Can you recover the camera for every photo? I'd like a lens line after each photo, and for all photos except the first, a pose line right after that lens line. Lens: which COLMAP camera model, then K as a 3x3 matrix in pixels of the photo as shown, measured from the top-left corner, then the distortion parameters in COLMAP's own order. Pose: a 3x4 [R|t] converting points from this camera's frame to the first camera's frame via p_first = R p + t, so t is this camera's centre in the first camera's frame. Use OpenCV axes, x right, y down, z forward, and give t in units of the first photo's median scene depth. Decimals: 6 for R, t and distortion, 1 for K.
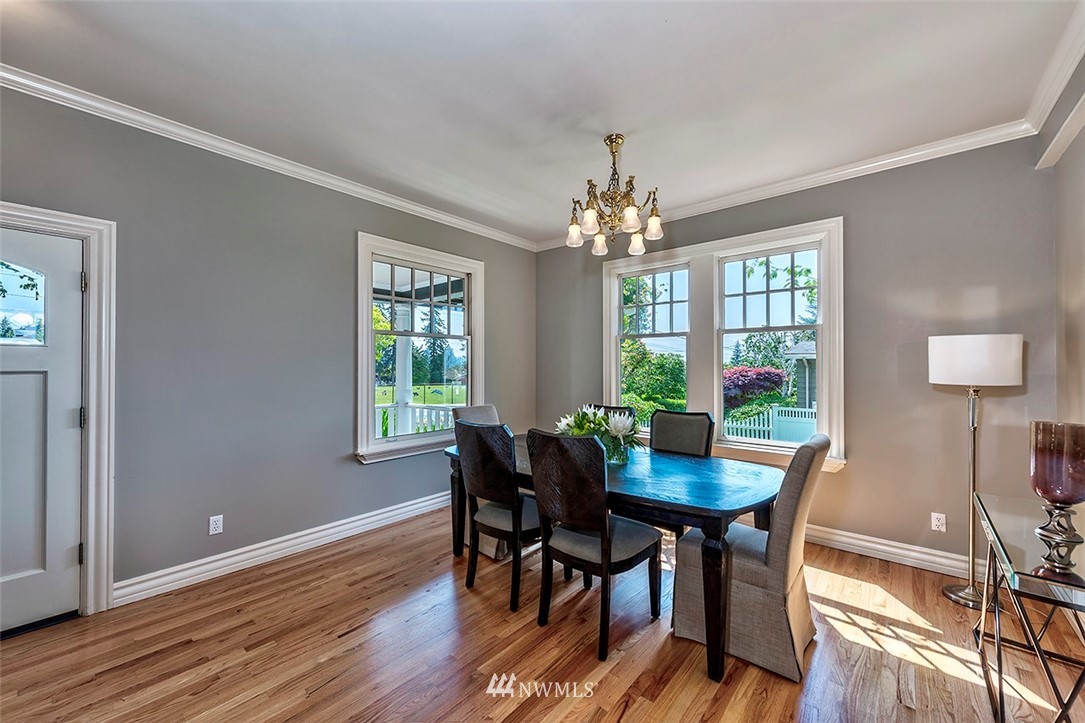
lens RADIAL K [[431.2, 0, 542.1], [0, 431.2, 363.0], [0, 0, 1]] dist [0.003018, 0.000041]
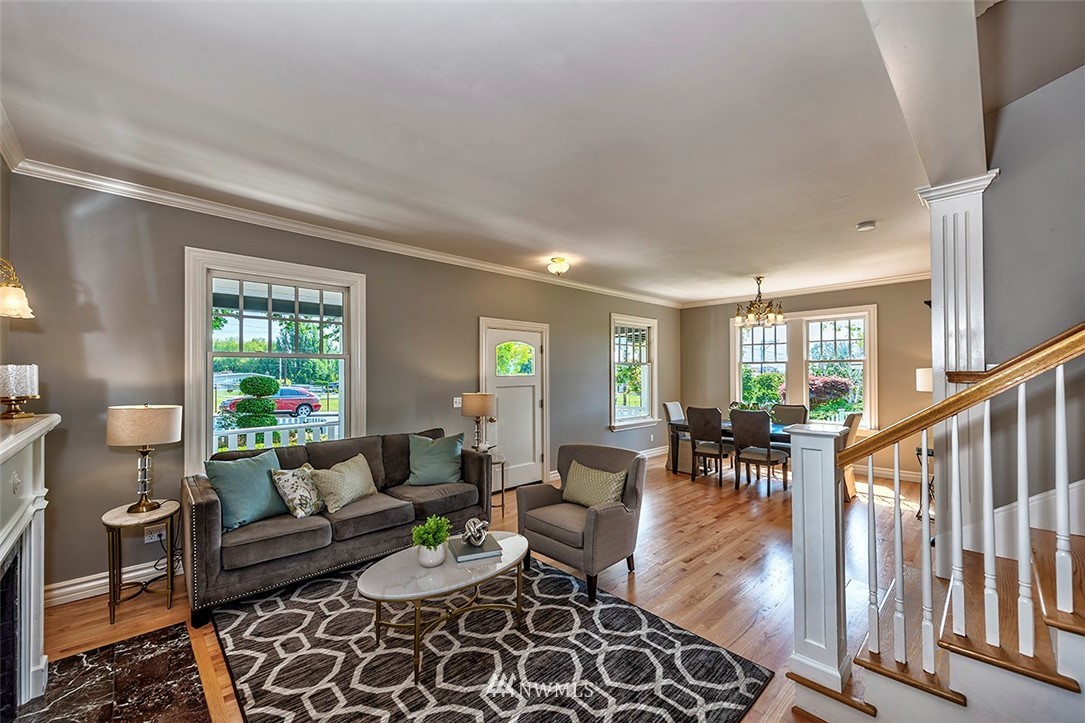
lens RADIAL K [[431.2, 0, 539.6], [0, 431.2, 368.4], [0, 0, 1]] dist [0.003018, 0.000041]
pose [[0.993270, -0.005210, -0.115709, -0.496305], [0.004570, 0.999973, -0.005800, -0.039670], [0.115736, 0.005232, 0.993266, -0.935672]]
